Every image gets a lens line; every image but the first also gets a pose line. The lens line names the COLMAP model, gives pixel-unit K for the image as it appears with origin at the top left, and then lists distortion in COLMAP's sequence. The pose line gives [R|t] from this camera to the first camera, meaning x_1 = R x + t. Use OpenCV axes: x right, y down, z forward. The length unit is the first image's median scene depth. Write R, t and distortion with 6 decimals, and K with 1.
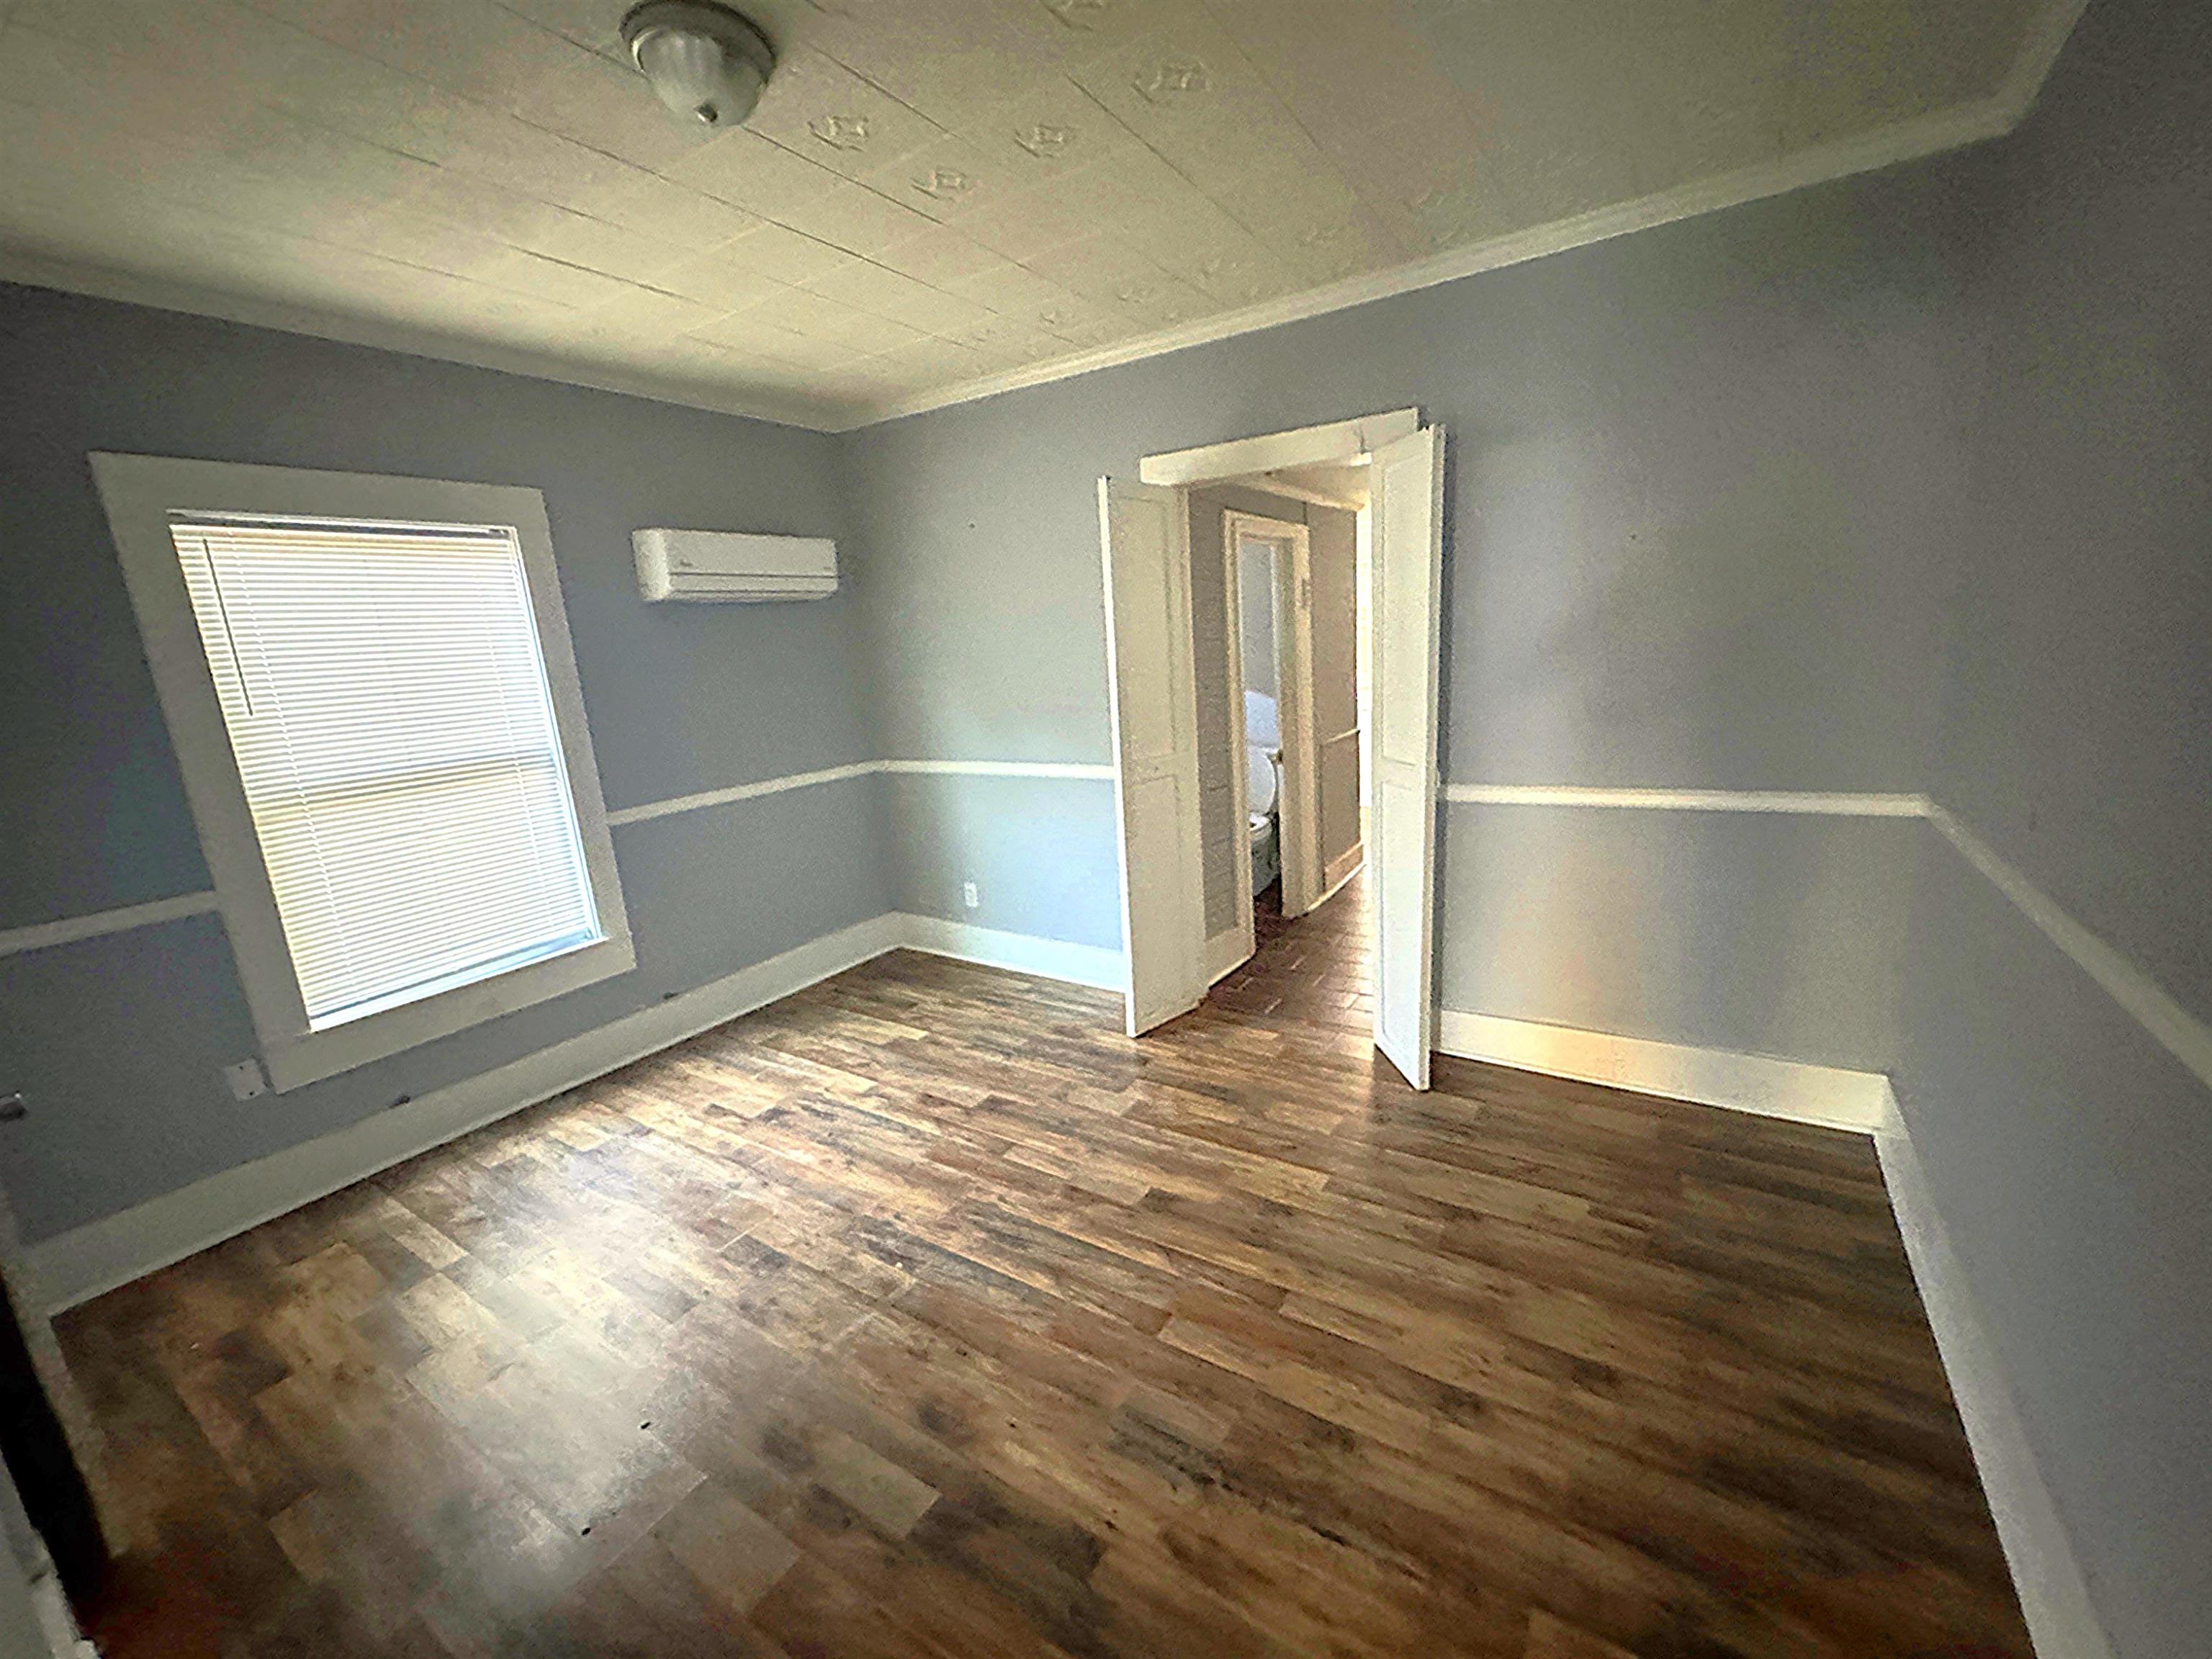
lens RADIAL K [[897.4, 0, 1106.8], [0, 897.4, 828.2], [0, 0, 1]] dist [-0.001634, 0.000722]
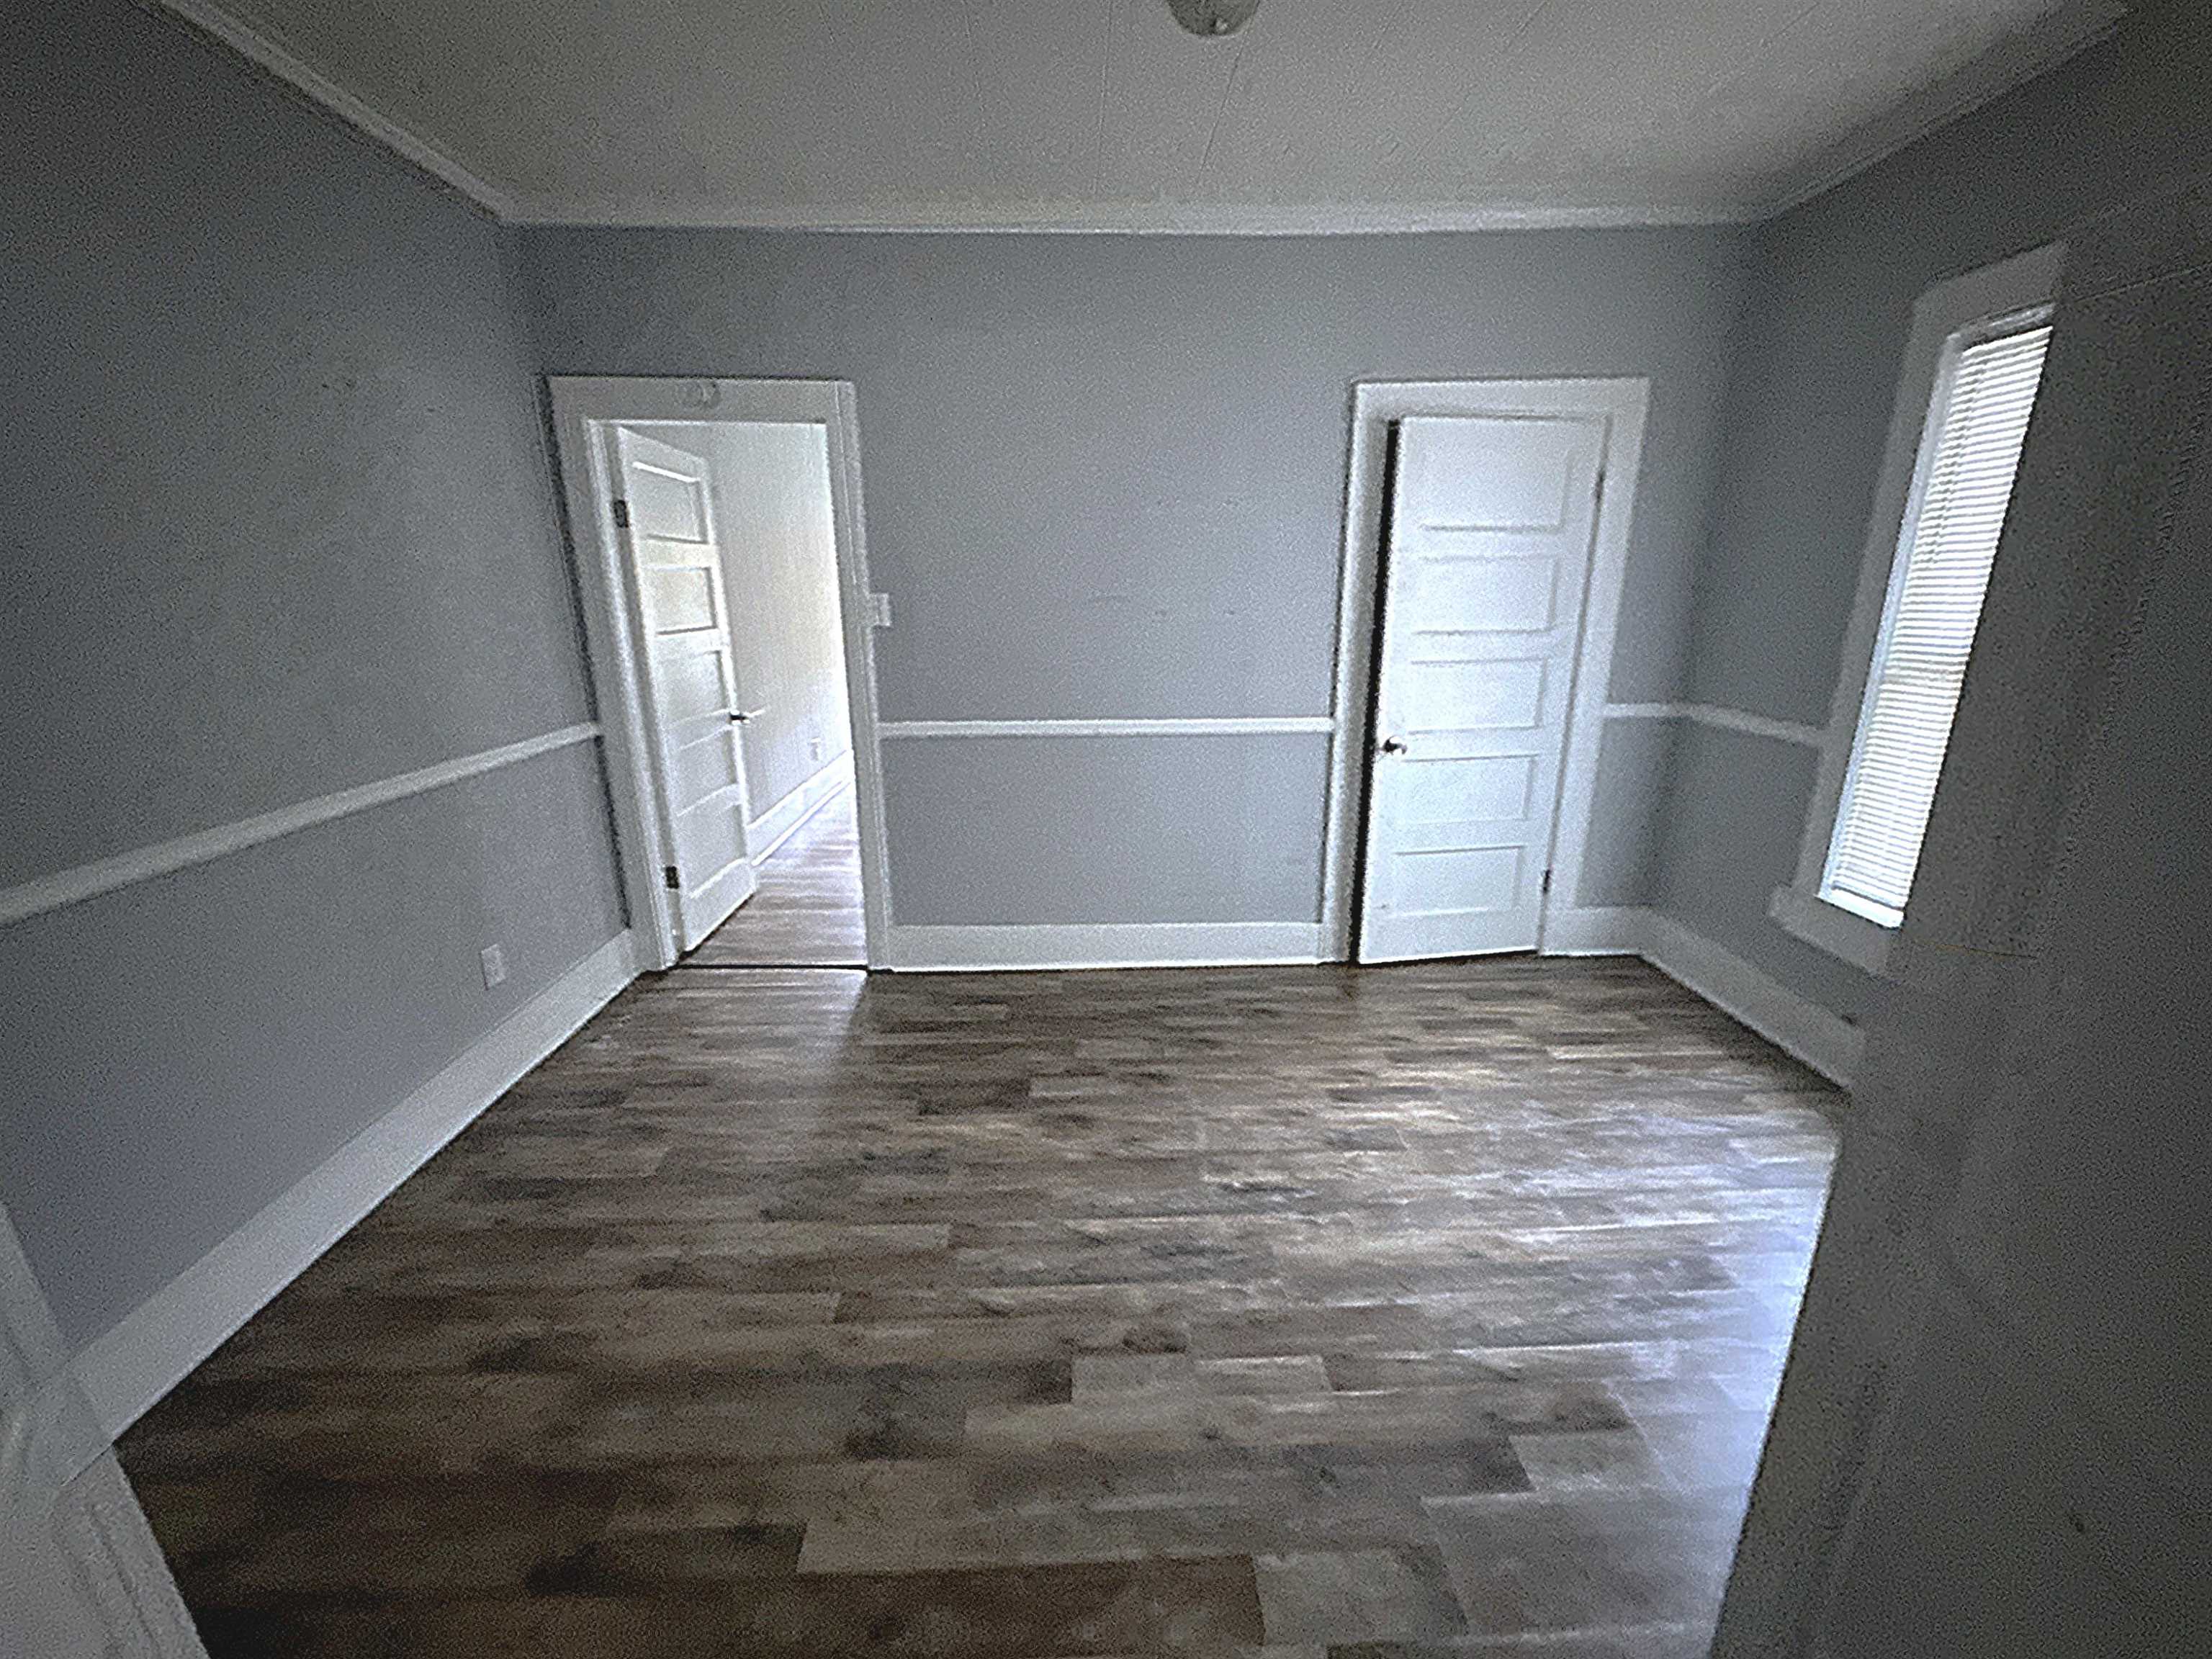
lens RADIAL K [[897.4, 0, 1105.8], [0, 897.4, 831.5], [0, 0, 1]] dist [-0.001634, 0.000722]
pose [[-0.823172, 0.225024, -0.521298, 0.288221], [-0.052976, 0.883672, 0.465099, -0.278302], [0.565315, 0.410473, -0.715493, 1.367405]]
